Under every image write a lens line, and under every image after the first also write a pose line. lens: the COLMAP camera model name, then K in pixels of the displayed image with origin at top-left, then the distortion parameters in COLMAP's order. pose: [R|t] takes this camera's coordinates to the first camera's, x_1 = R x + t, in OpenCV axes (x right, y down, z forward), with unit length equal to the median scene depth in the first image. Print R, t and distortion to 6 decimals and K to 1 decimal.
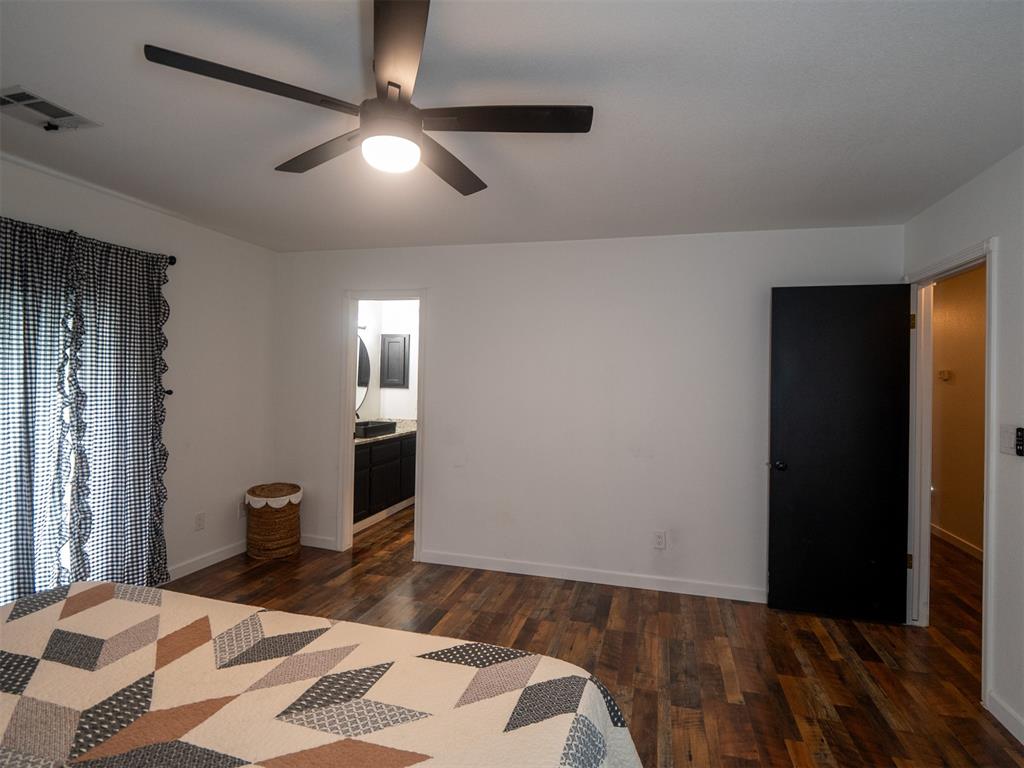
lens RADIAL K [[514.7, 0, 518.6], [0, 514.7, 380.8], [0, 0, 1]] dist [-0.006184, -0.002780]
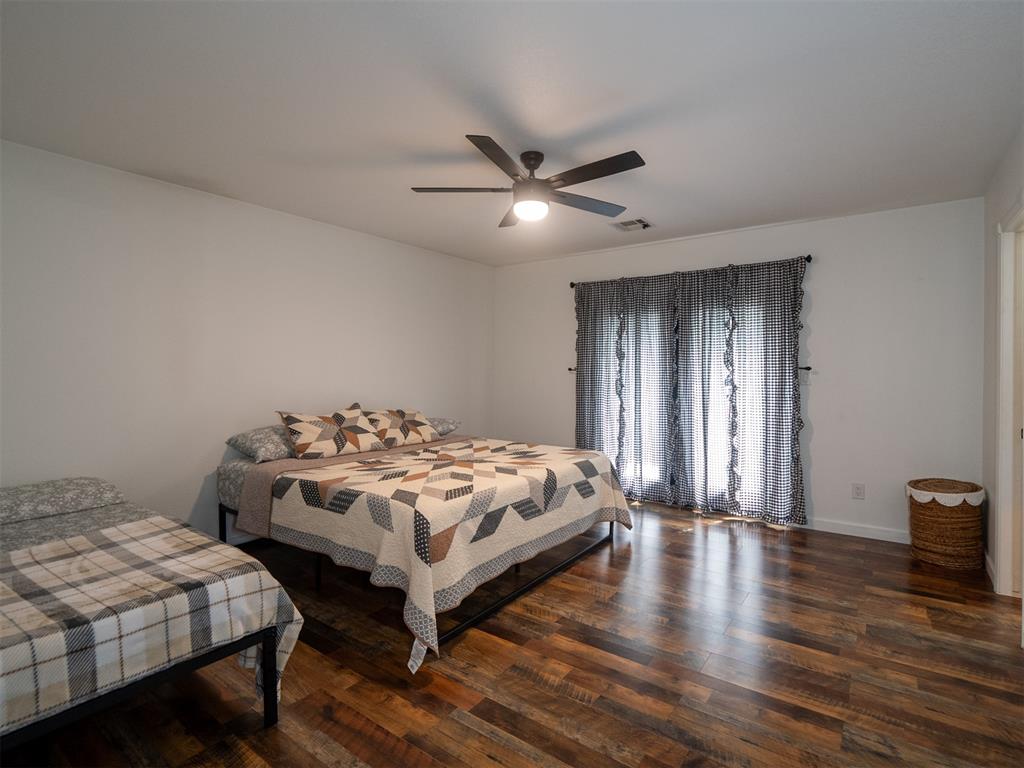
lens RADIAL K [[514.7, 0, 519.2], [0, 514.7, 379.8], [0, 0, 1]] dist [-0.006184, -0.002780]
pose [[-0.362342, -0.000385, -0.932045, 0.780581], [-0.004002, 0.999991, 0.001143, 0.057322], [0.932037, 0.004144, -0.362340, 0.916615]]
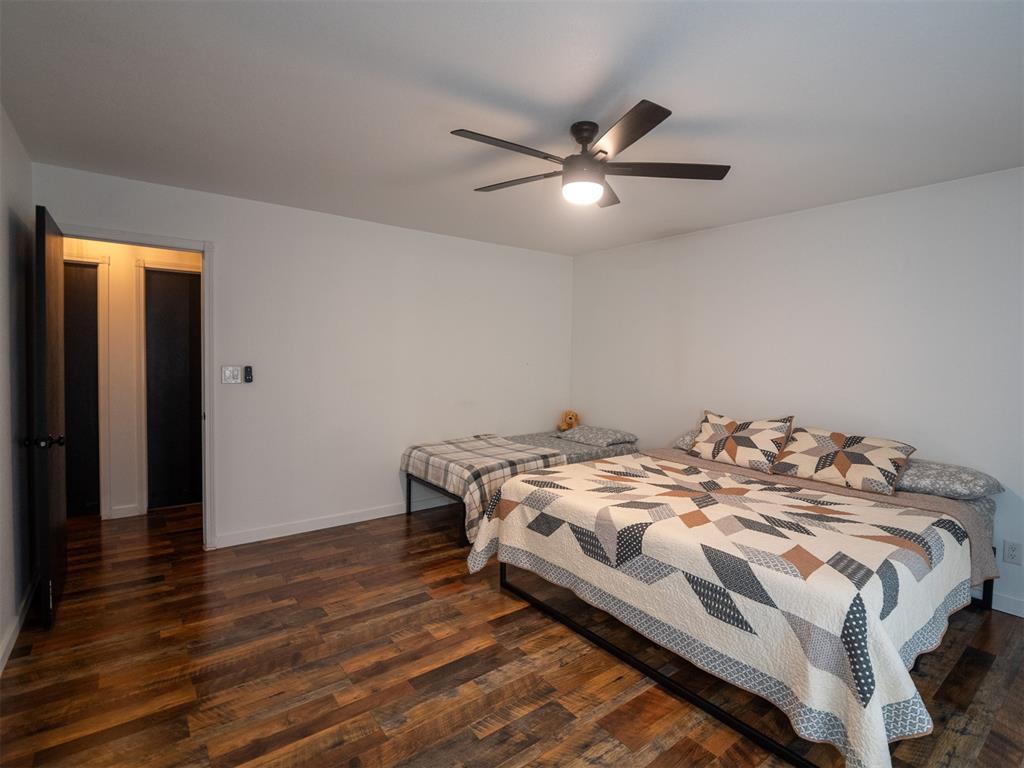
lens RADIAL K [[483.2, 0, 516.3], [0, 483.2, 384.5], [0, 0, 1]] dist [-0.017425, 0.001163]
pose [[-0.793586, -0.070739, 0.604332, -0.546971], [-0.038132, 0.997049, 0.066634, -0.000083], [-0.607262, 0.029836, -0.793942, 1.270580]]
